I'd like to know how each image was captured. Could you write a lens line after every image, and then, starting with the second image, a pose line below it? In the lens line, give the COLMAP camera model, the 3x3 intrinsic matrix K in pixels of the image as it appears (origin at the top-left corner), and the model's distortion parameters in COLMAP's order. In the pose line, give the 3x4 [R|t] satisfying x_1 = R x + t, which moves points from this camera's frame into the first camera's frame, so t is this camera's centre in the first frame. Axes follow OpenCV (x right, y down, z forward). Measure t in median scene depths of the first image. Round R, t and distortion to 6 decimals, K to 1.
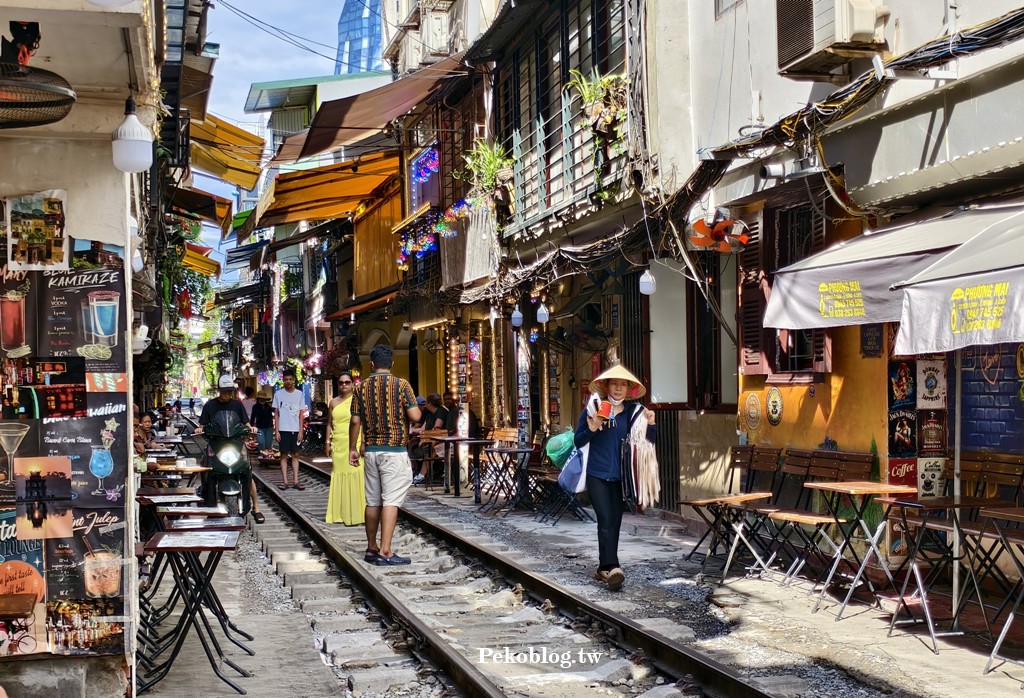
lens RADIAL K [[1403.0, 0, 512.4], [0, 1403.0, 424.9], [0, 0, 1]] dist [0.029726, -0.074309]
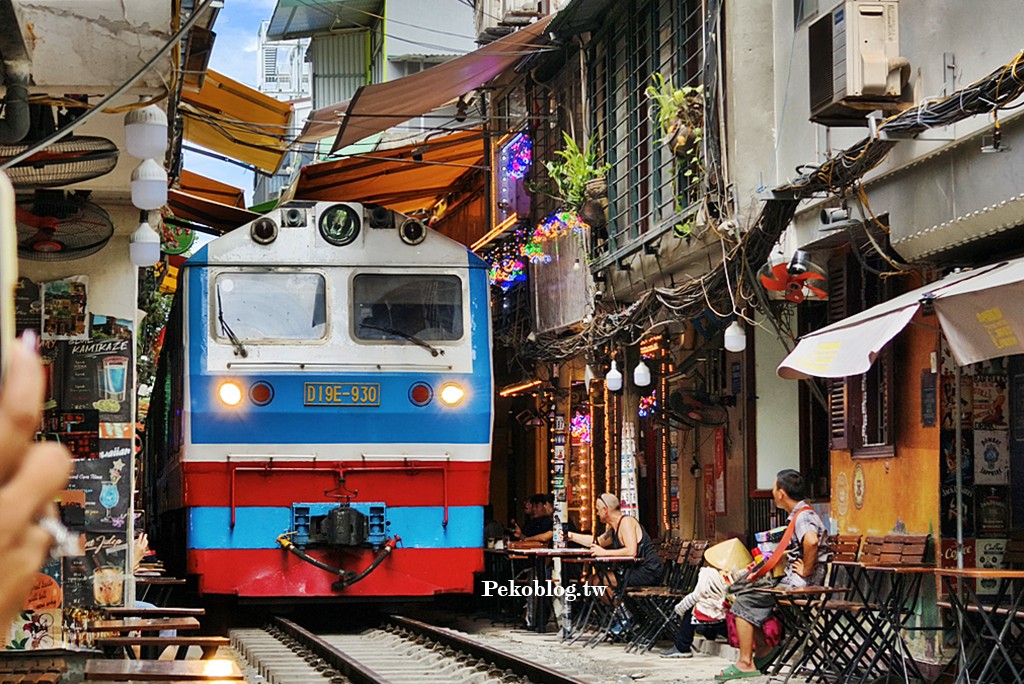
lens RADIAL K [[2720.9, 0, 512.0], [0, 2720.9, 342.0], [0, 0, 1]] dist [0.155190, -0.601496]
pose [[0.995152, 0.004664, -0.098239, 0.164615], [-0.013404, 0.995986, -0.088499, 0.056202], [0.097432, 0.089387, 0.991220, -0.758440]]
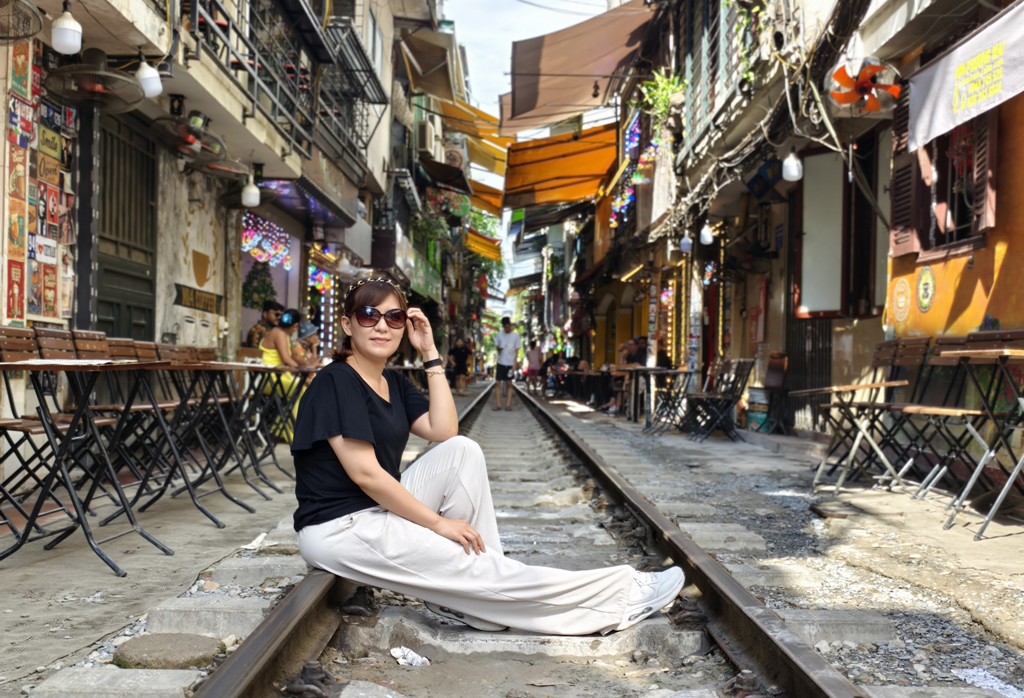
lens RADIAL K [[1079.5, 0, 516.2], [0, 1079.5, 380.2], [0, 0, 1]] dist [0.008275, -0.021683]
pose [[0.974109, 0.038974, -0.222696, 0.112288], [-0.042920, 0.998995, -0.012904, 0.069209], [0.221970, 0.022128, 0.974802, 0.385164]]
